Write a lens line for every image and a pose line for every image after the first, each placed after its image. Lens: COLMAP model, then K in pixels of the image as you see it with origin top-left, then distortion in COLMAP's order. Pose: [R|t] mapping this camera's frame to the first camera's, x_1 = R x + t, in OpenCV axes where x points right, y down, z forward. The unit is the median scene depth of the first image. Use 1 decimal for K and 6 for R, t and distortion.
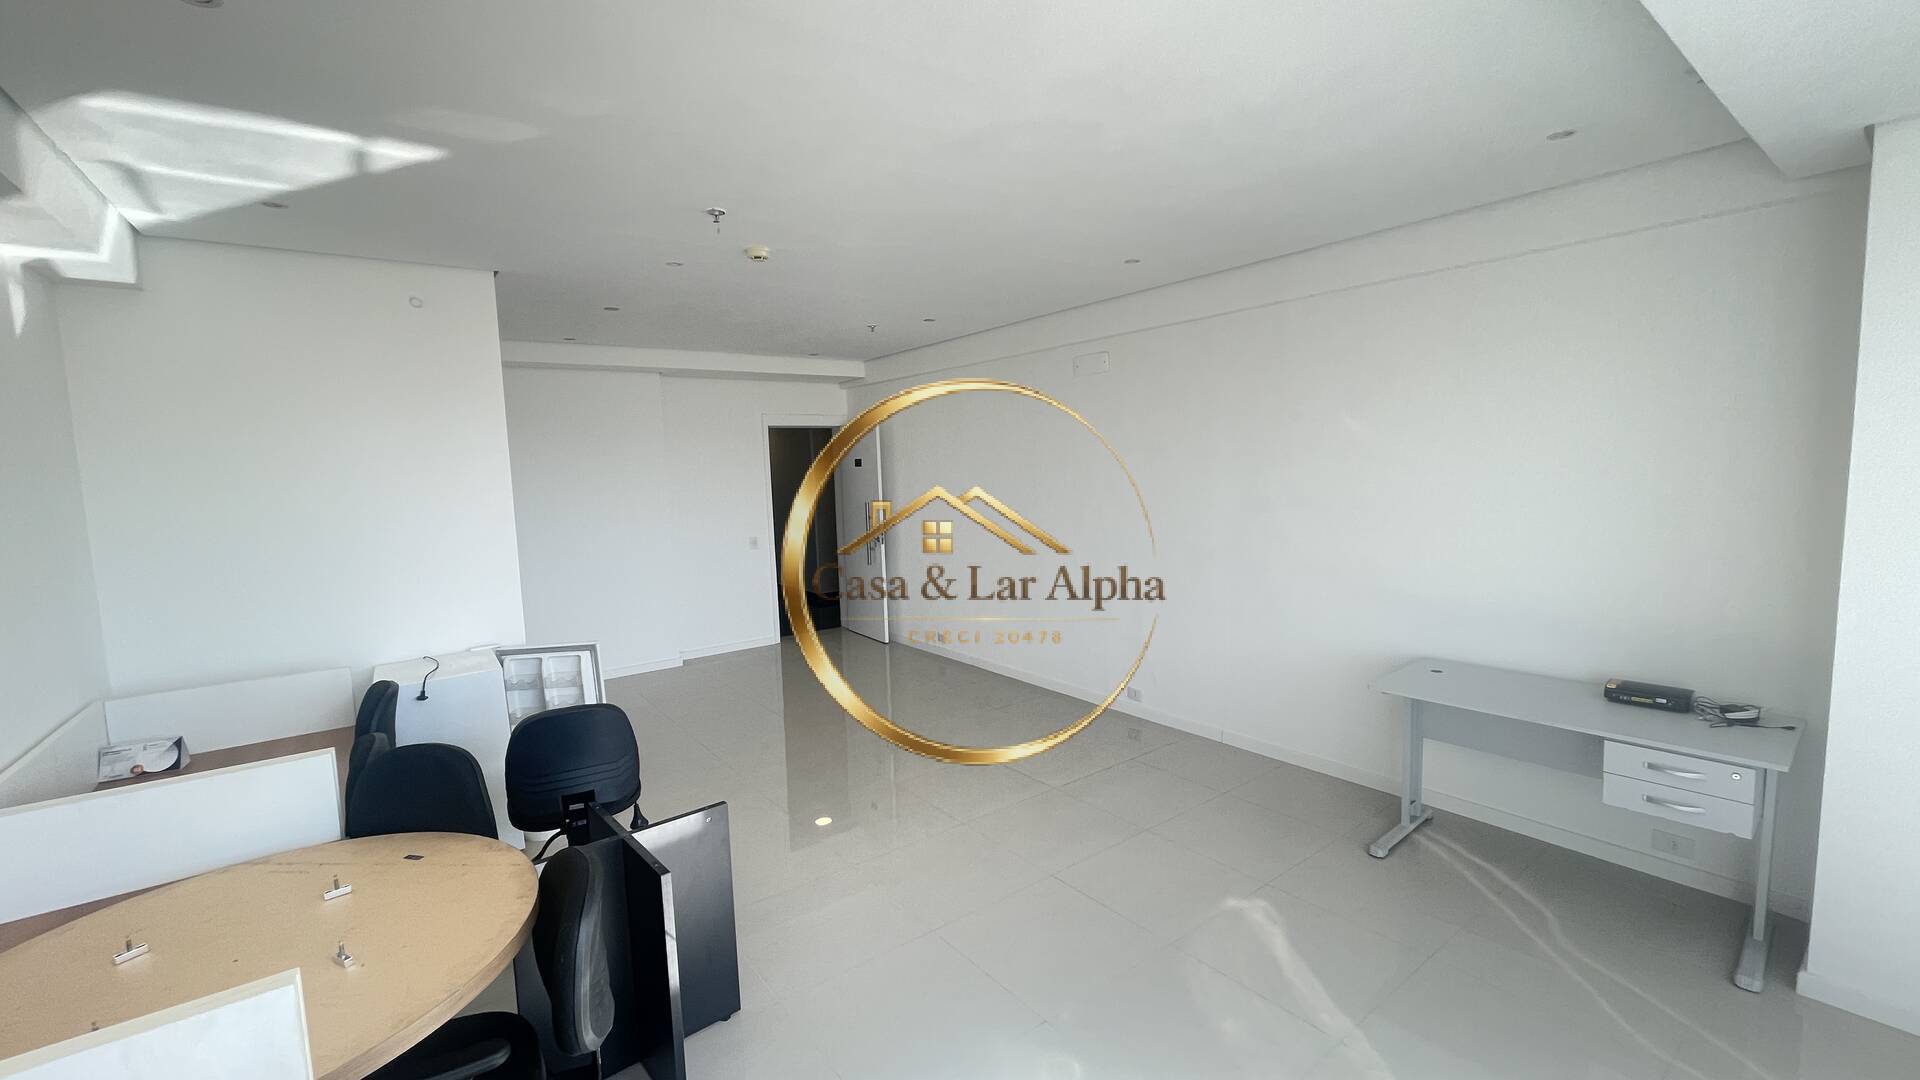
lens RADIAL K [[783.0, 0, 965.1], [0, 783.0, 535.9], [0, 0, 1]] dist [0.000153, -0.000133]
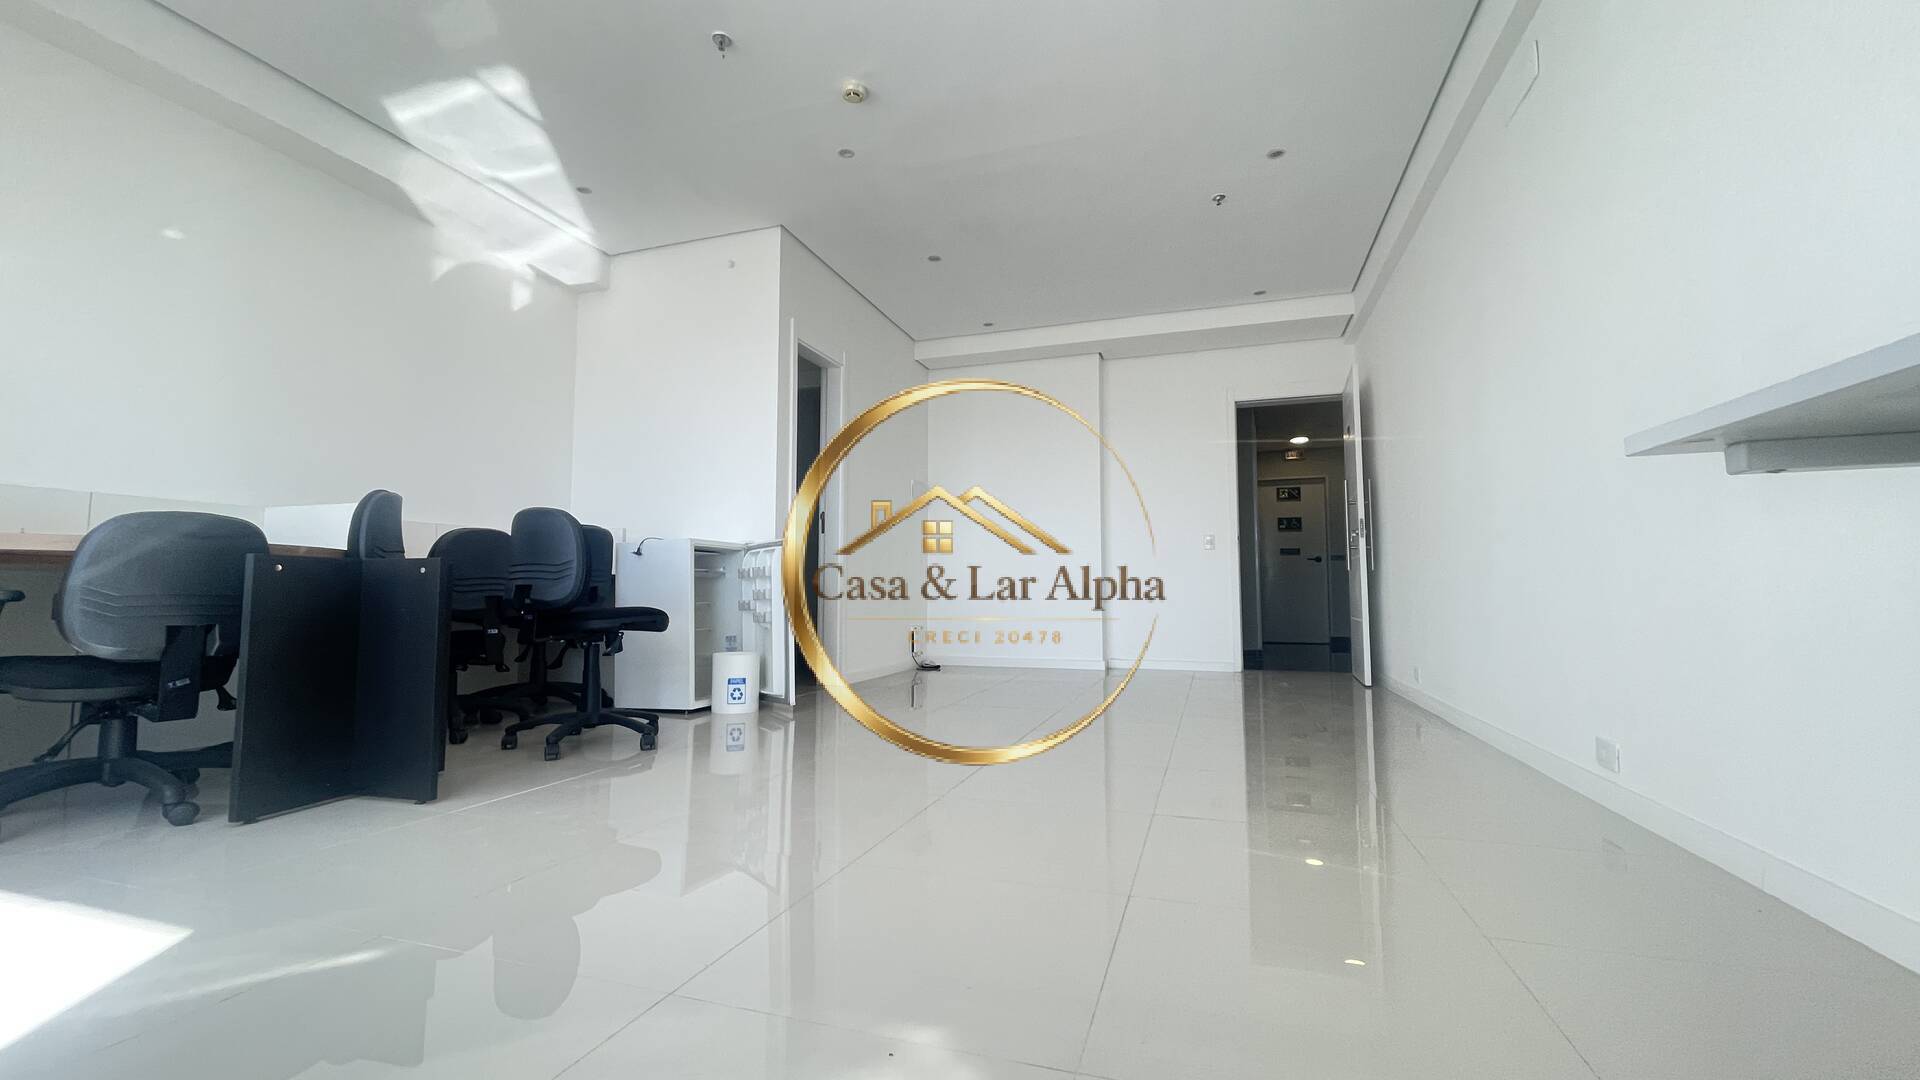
lens RADIAL K [[784.0, 0, 954.1], [0, 784.0, 536.1], [0, 0, 1]] dist [0.002062, -0.000150]
pose [[0.561457, -0.033190, -0.826840, 0.350895], [-0.096055, 0.989827, -0.104957, 0.153589], [0.821912, 0.138351, 0.552557, 0.428122]]
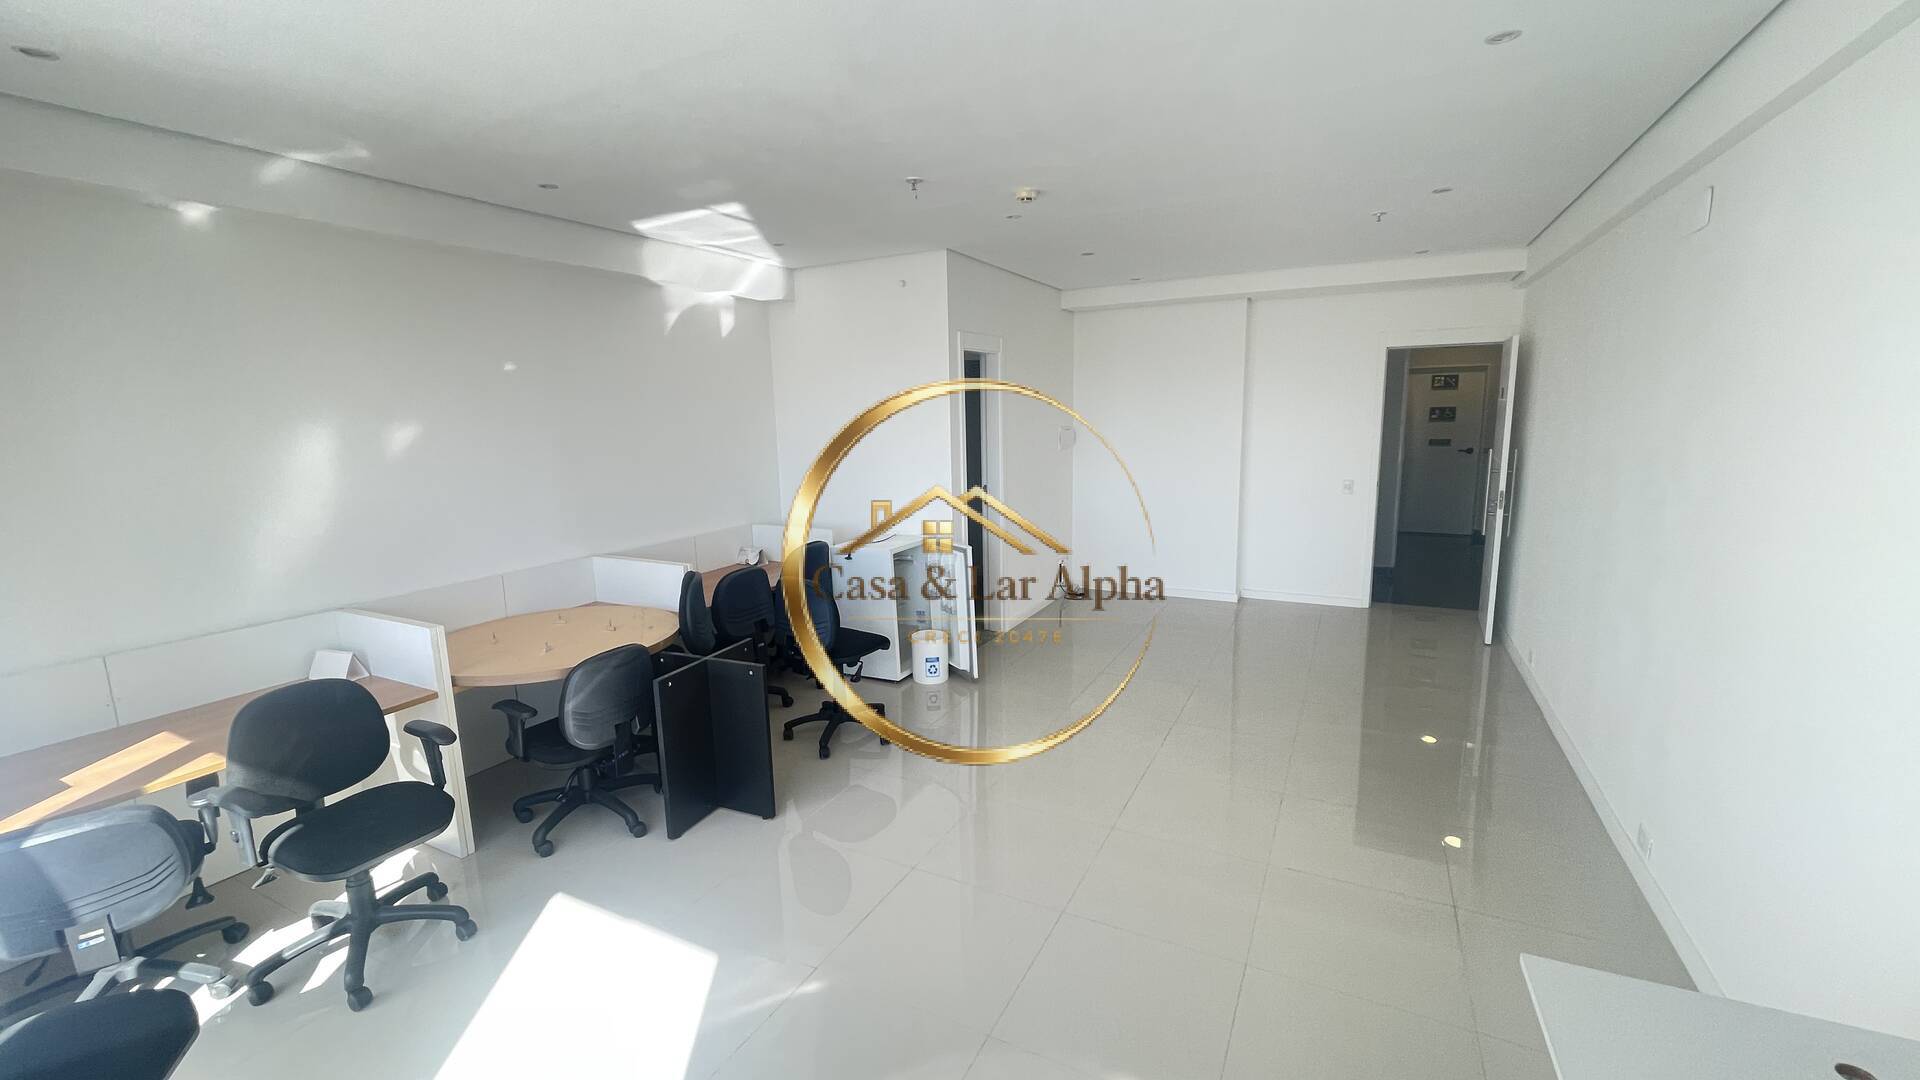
lens RADIAL K [[785.2, 0, 950.9], [0, 785.2, 535.3], [0, 0, 1]] dist [-0.001666, -0.000106]
pose [[0.424607, 0.168973, -0.889470, 0.432814], [-0.075998, 0.985615, 0.150958, -0.047406], [0.902182, 0.003500, 0.431340, 0.309065]]
